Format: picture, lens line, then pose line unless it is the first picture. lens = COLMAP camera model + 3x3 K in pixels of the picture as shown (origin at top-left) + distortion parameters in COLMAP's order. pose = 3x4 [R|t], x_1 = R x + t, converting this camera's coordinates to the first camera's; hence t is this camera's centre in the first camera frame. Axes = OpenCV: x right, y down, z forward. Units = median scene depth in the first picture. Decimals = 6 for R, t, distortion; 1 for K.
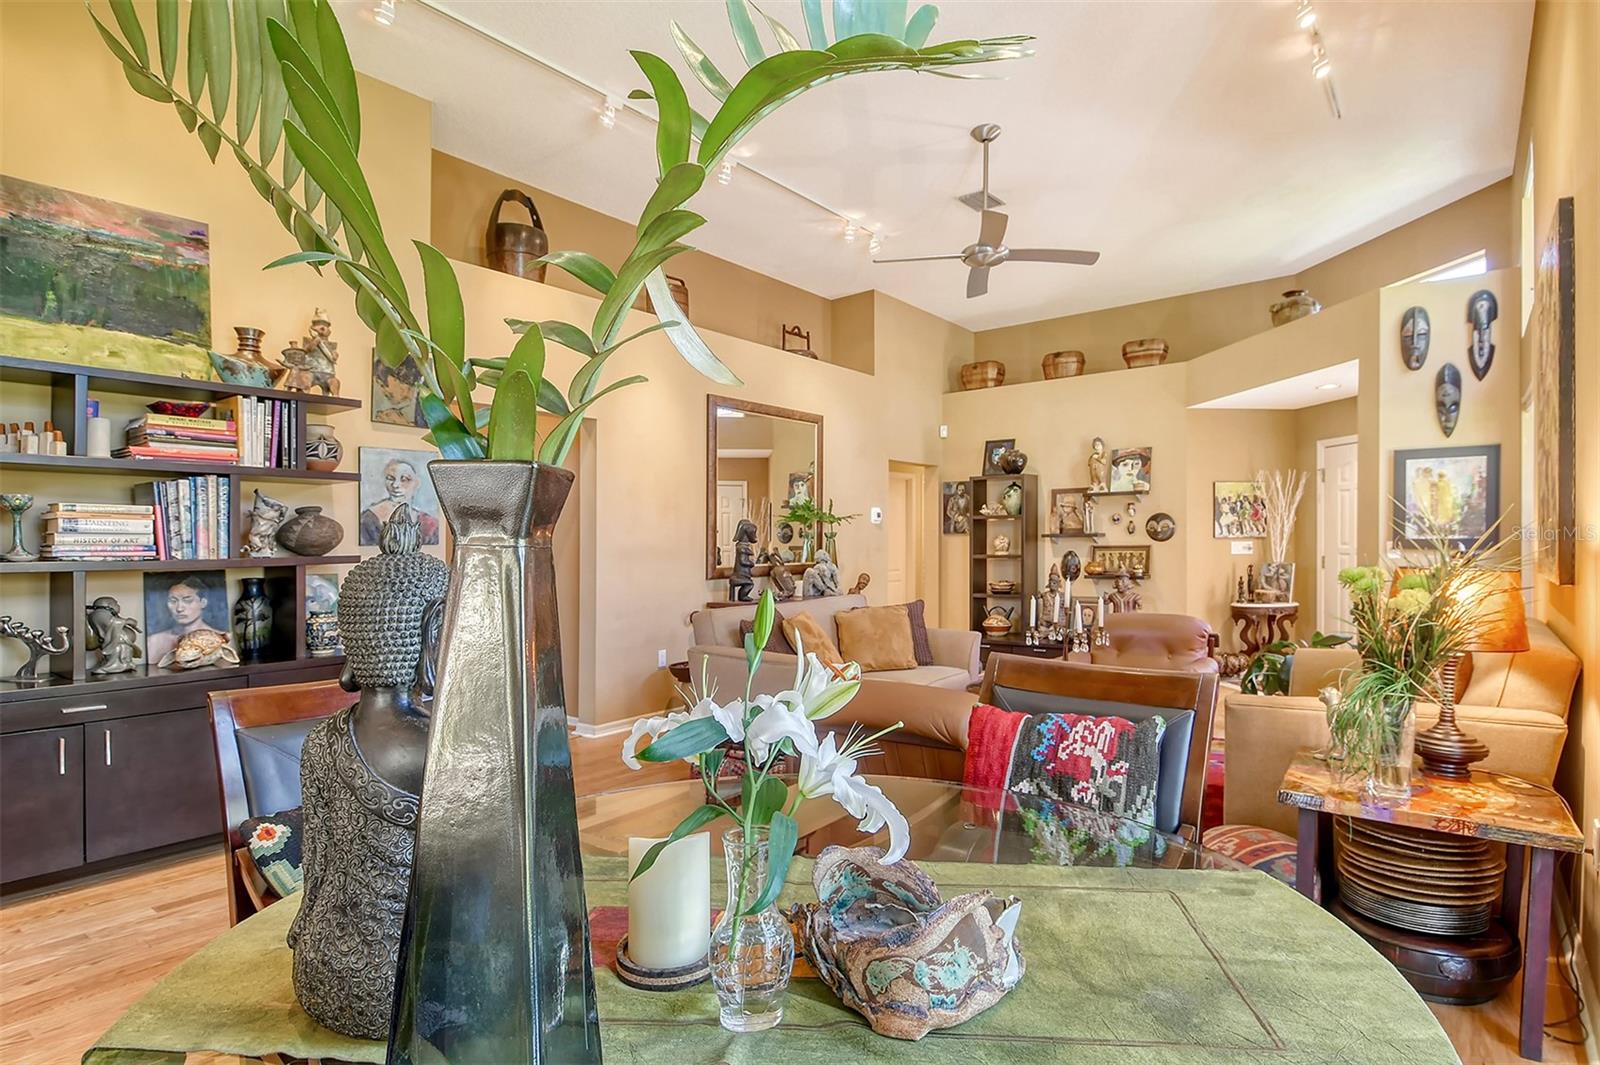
lens RADIAL K [[854.4, 0, 818.3], [0, 854.4, 533.3], [0, 0, 1]] dist [0.019335, -0.029458]
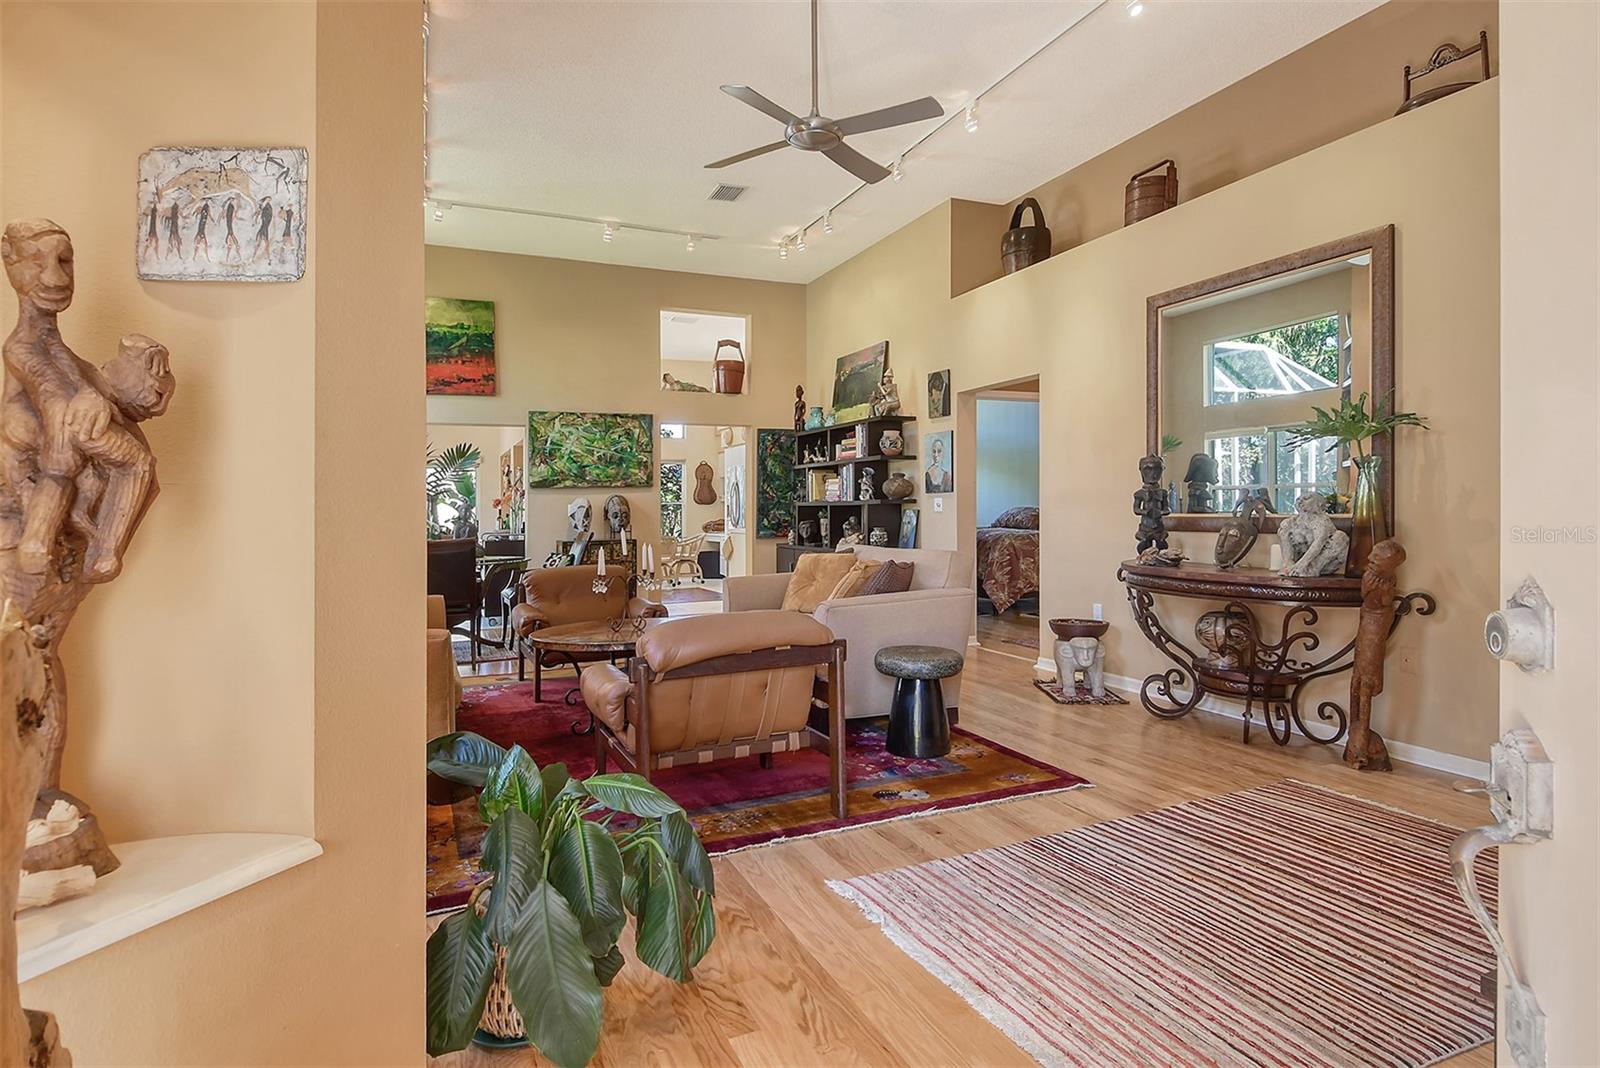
lens RADIAL K [[834.8, 0, 802.0], [0, 834.8, 510.2], [0, 0, 1]] dist [0.010745, -0.000508]
pose [[-0.465813, 0.022329, -0.884601, 0.581902], [0.032806, 0.999430, 0.007952, 0.014500], [0.884275, -0.025315, -0.466280, 0.870948]]
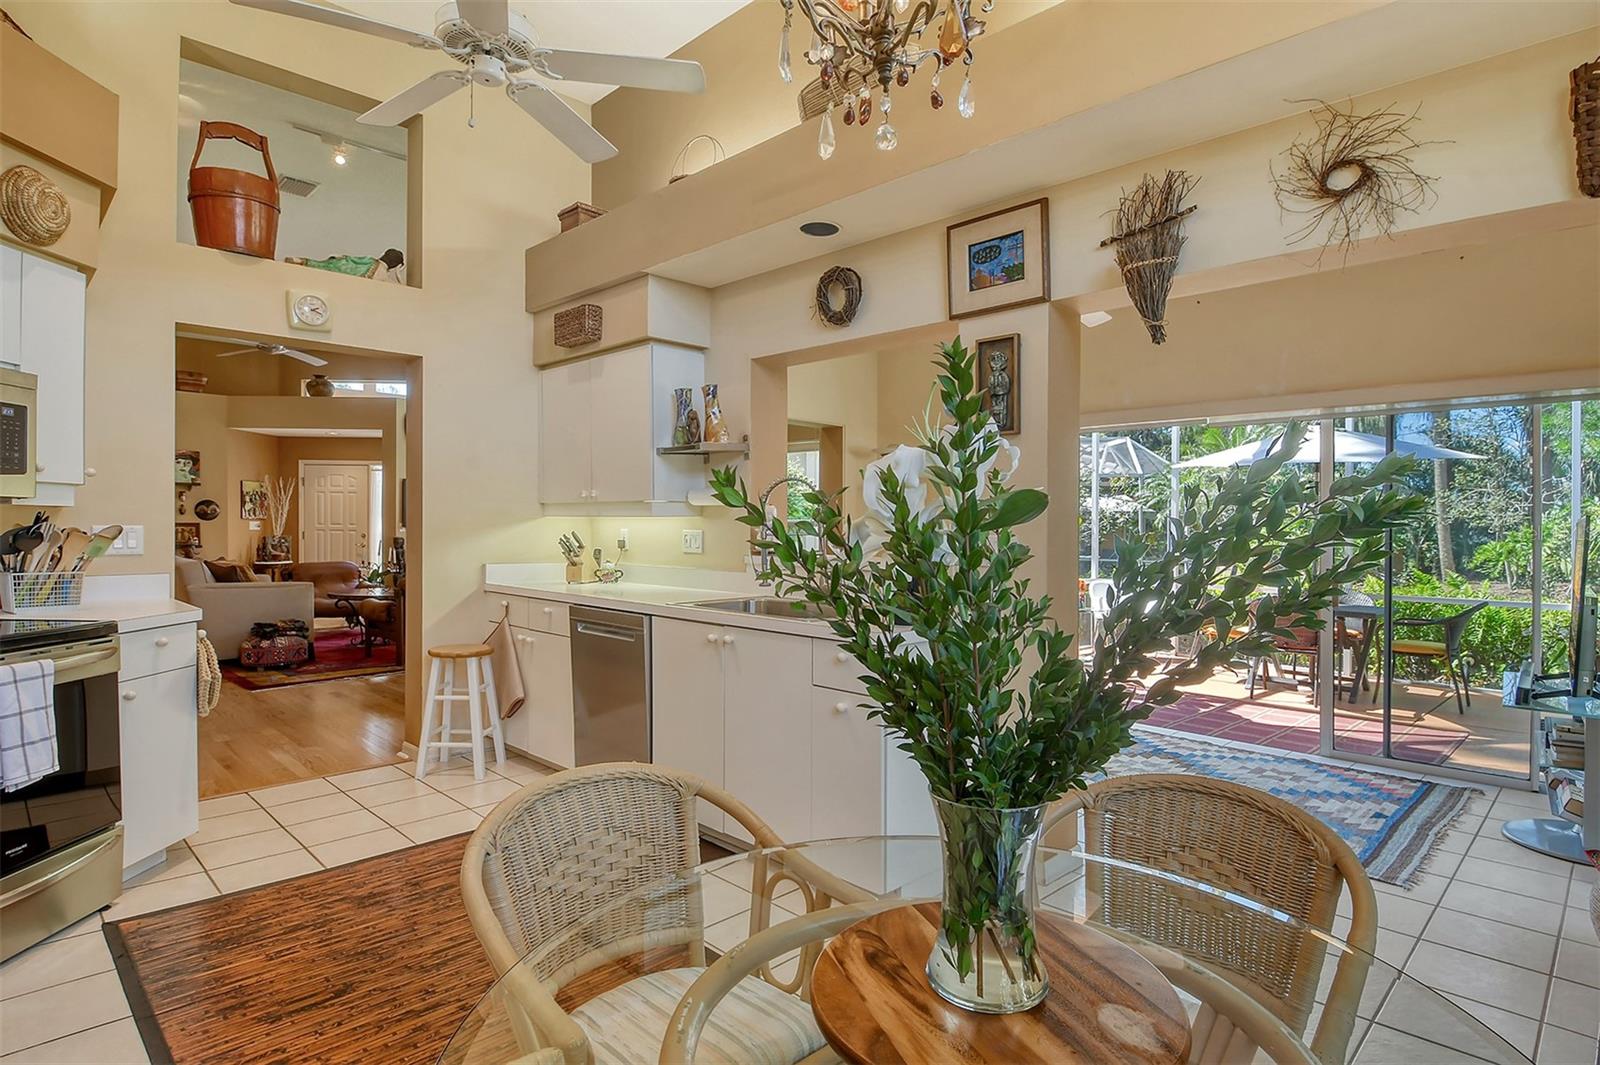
lens RADIAL K [[854.4, 0, 818.3], [0, 854.4, 533.3], [0, 0, 1]] dist [0.019335, -0.029458]
pose [[0.136372, 0.003479, 0.990652, -0.841279], [-0.024536, 0.999699, -0.000133, 0.006273], [-0.990354, -0.024288, 0.136416, -0.180277]]
